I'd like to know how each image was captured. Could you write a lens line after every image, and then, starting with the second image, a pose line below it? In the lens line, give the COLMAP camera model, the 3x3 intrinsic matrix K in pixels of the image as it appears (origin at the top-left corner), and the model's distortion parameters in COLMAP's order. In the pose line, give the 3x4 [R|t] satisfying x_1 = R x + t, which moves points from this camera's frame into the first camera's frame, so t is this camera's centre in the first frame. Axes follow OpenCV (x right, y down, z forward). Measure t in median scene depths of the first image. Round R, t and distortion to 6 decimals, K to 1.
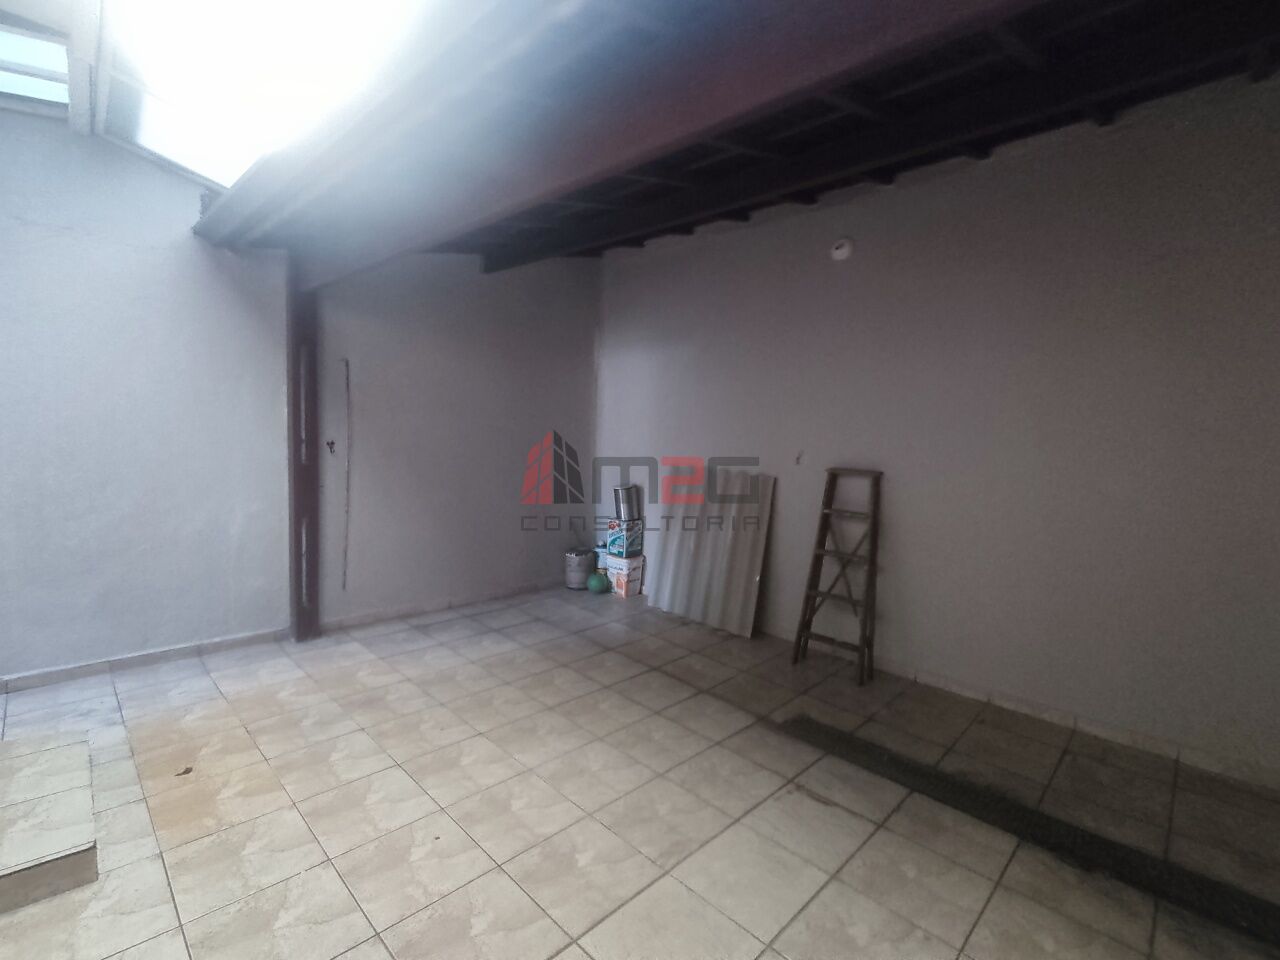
lens RADIAL K [[596.4, 0, 644.8], [0, 596.4, 470.4], [0, 0, 1]] dist [0.002094, -0.000119]
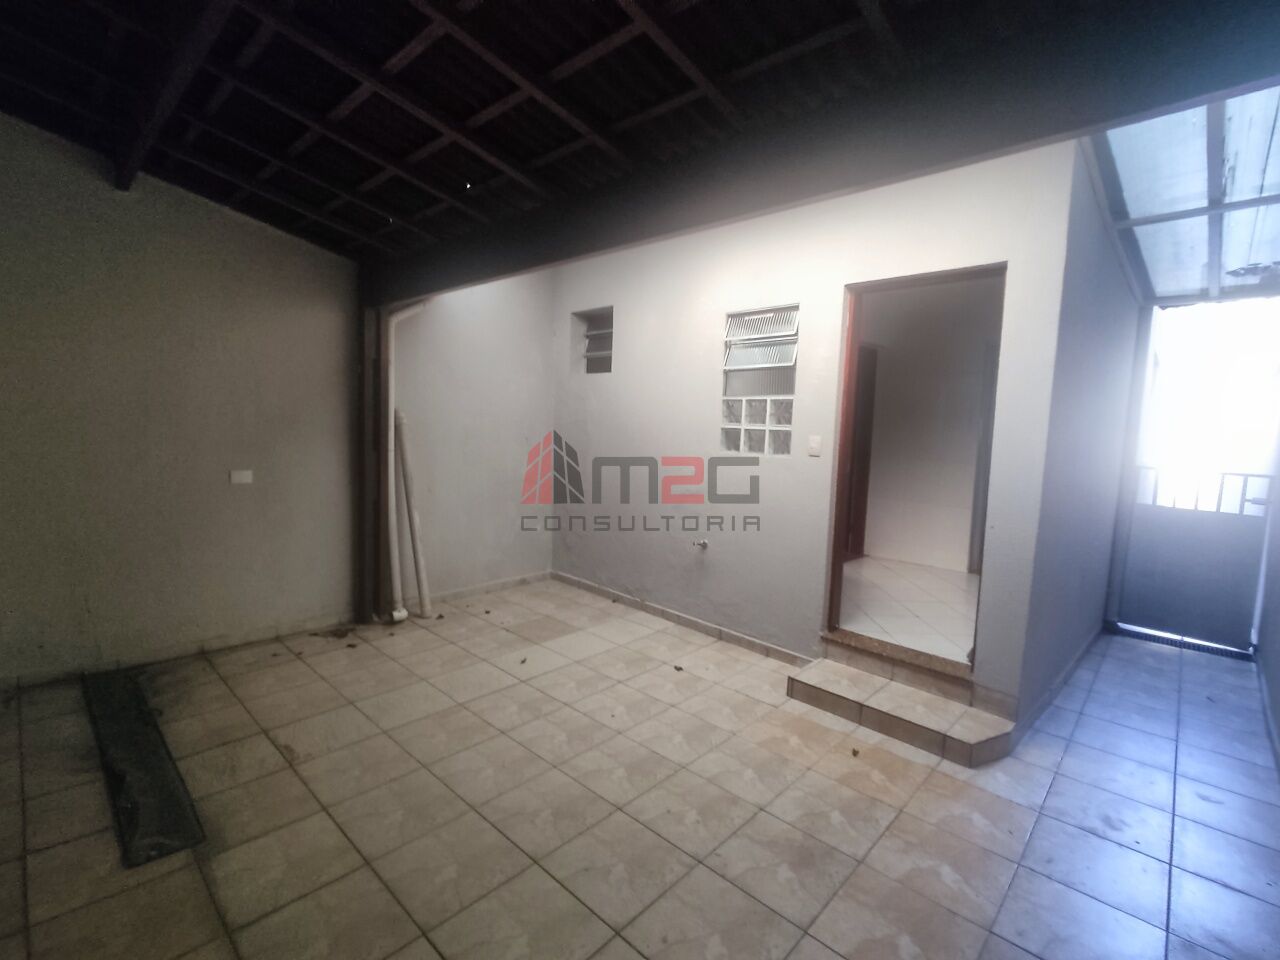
lens RADIAL K [[596.4, 0, 644.8], [0, 596.4, 470.4], [0, 0, 1]] dist [0.002094, -0.000119]
pose [[-0.997077, -0.071254, -0.027580, -0.249267], [-0.074477, 0.986975, 0.142597, -0.134572], [0.017060, 0.144234, -0.989396, 1.718457]]
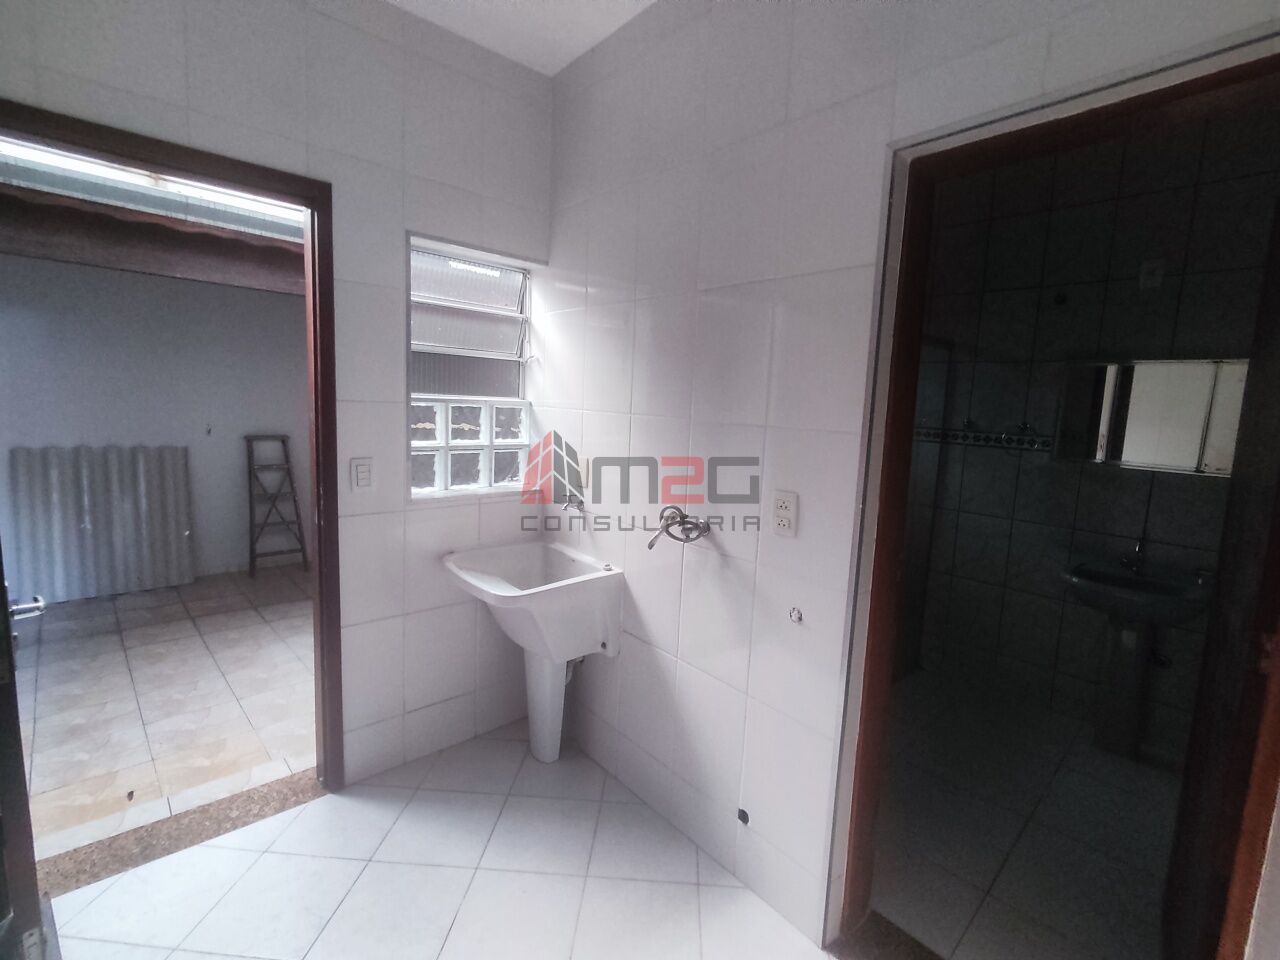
lens RADIAL K [[596.4, 0, 644.8], [0, 596.4, 470.4], [0, 0, 1]] dist [0.002094, -0.000119]
pose [[0.032616, -0.157937, 0.986910, -1.406728], [0.025646, 0.987243, 0.157143, -0.161679], [-0.999139, 0.020185, 0.036250, 0.049592]]
